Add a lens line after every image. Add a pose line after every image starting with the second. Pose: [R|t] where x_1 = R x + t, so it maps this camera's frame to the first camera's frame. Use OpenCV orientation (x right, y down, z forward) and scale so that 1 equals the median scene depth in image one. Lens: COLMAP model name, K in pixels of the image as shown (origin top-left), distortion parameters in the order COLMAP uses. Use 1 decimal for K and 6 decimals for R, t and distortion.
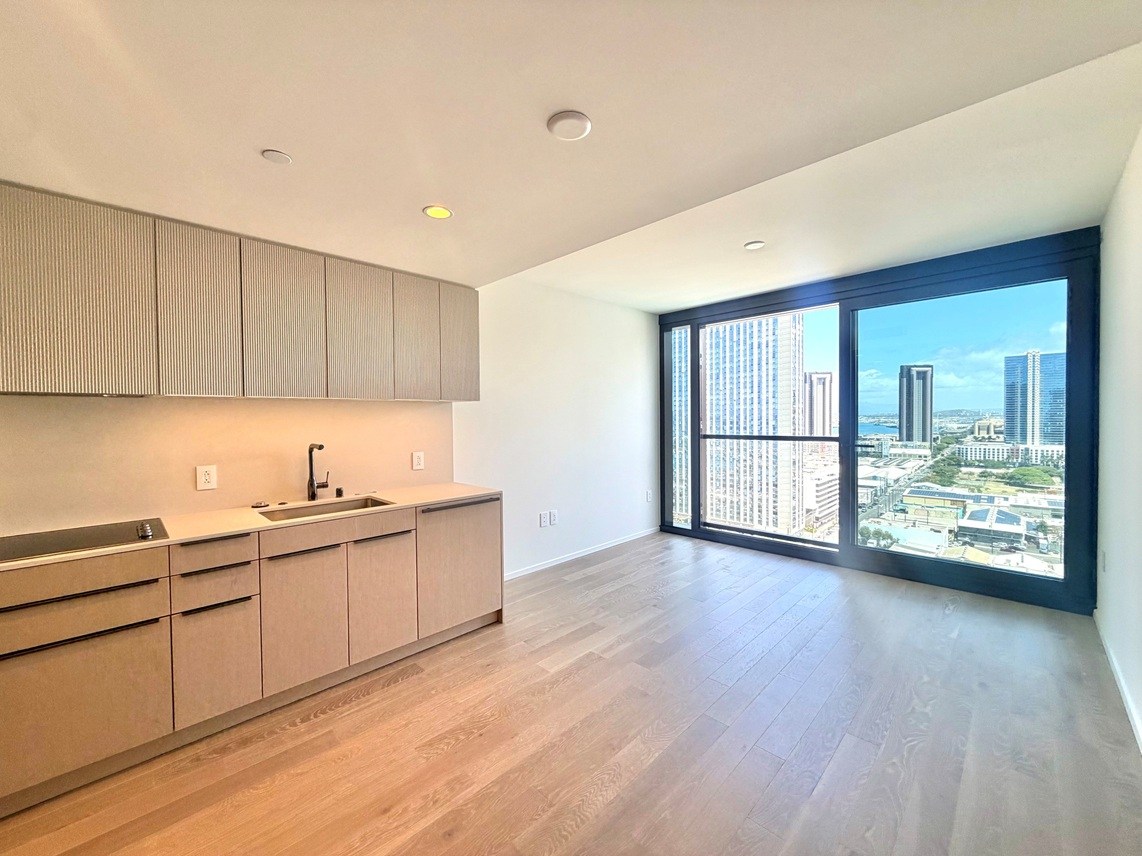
lens RADIAL K [[454.1, 0, 570.1], [0, 454.1, 425.8], [0, 0, 1]] dist [0.000003, 0.000164]
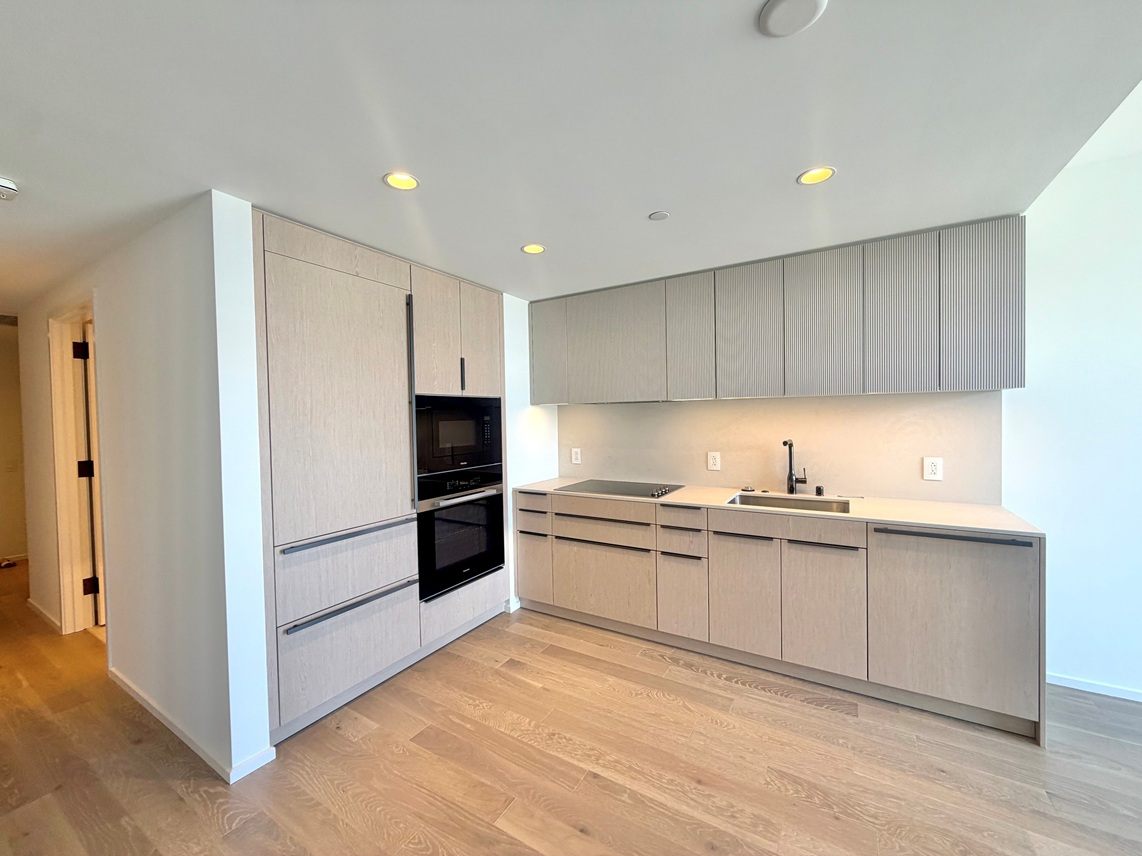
lens RADIAL K [[454.1, 0, 570.1], [0, 454.1, 425.8], [0, 0, 1]] dist [0.000003, 0.000164]
pose [[0.234561, 0.027987, -0.971698, 0.385644], [-0.002116, 0.999598, 0.028280, -0.024045], [0.972099, -0.004577, 0.234526, 0.311587]]
